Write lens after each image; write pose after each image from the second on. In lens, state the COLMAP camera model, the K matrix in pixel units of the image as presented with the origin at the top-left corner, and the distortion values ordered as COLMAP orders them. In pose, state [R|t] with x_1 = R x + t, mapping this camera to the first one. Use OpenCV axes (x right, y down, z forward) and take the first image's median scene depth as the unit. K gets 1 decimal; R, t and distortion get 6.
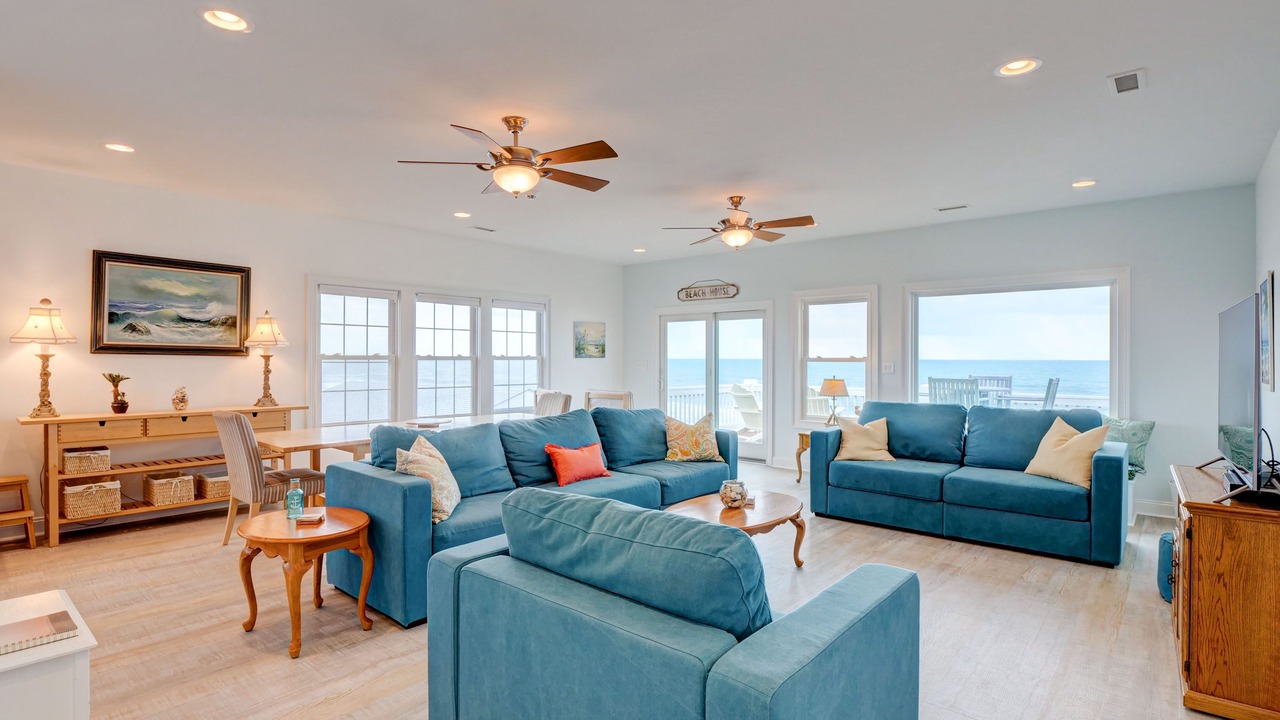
lens RADIAL K [[620.3, 0, 635.2], [0, 620.3, 358.8], [0, 0, 1]] dist [-0.018337, -0.000497]
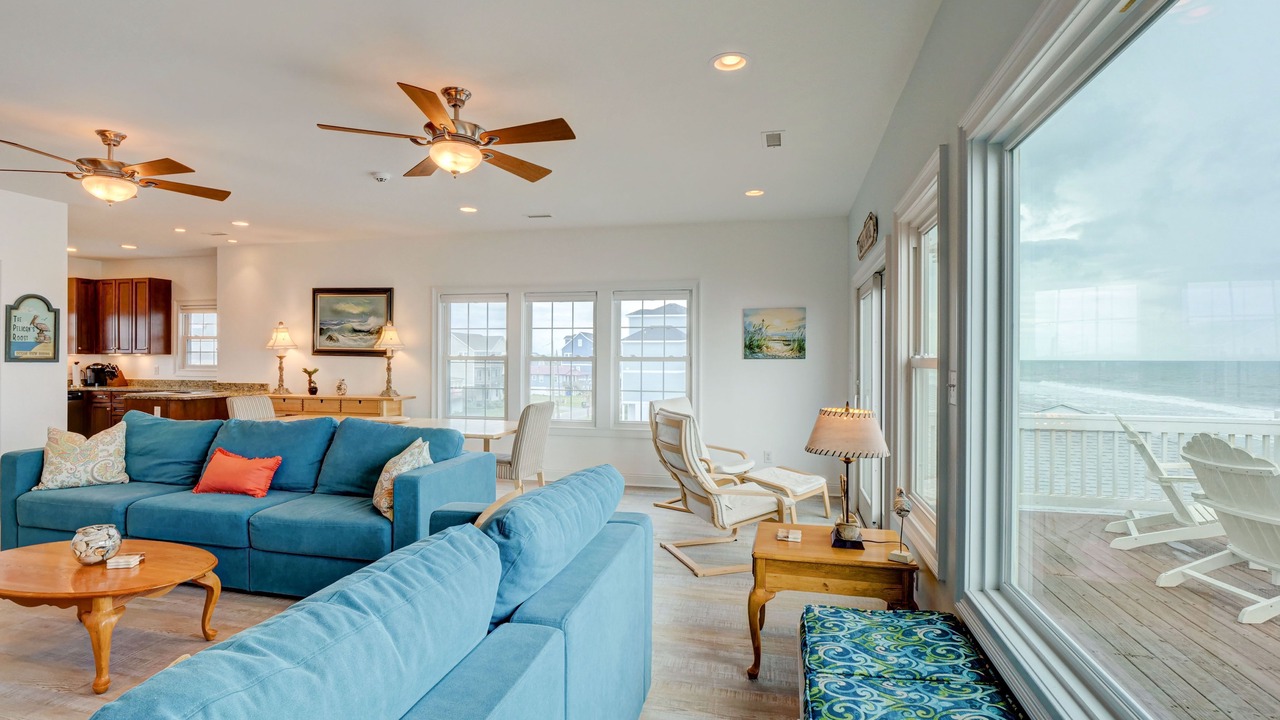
lens RADIAL K [[620.3, 0, 635.2], [0, 620.3, 358.8], [0, 0, 1]] dist [-0.018337, -0.000497]
pose [[0.460064, 0.002094, -0.887883, 0.786900], [-0.003563, 0.999994, 0.000512, -0.002946], [0.887879, 0.002928, 0.460068, 0.903607]]
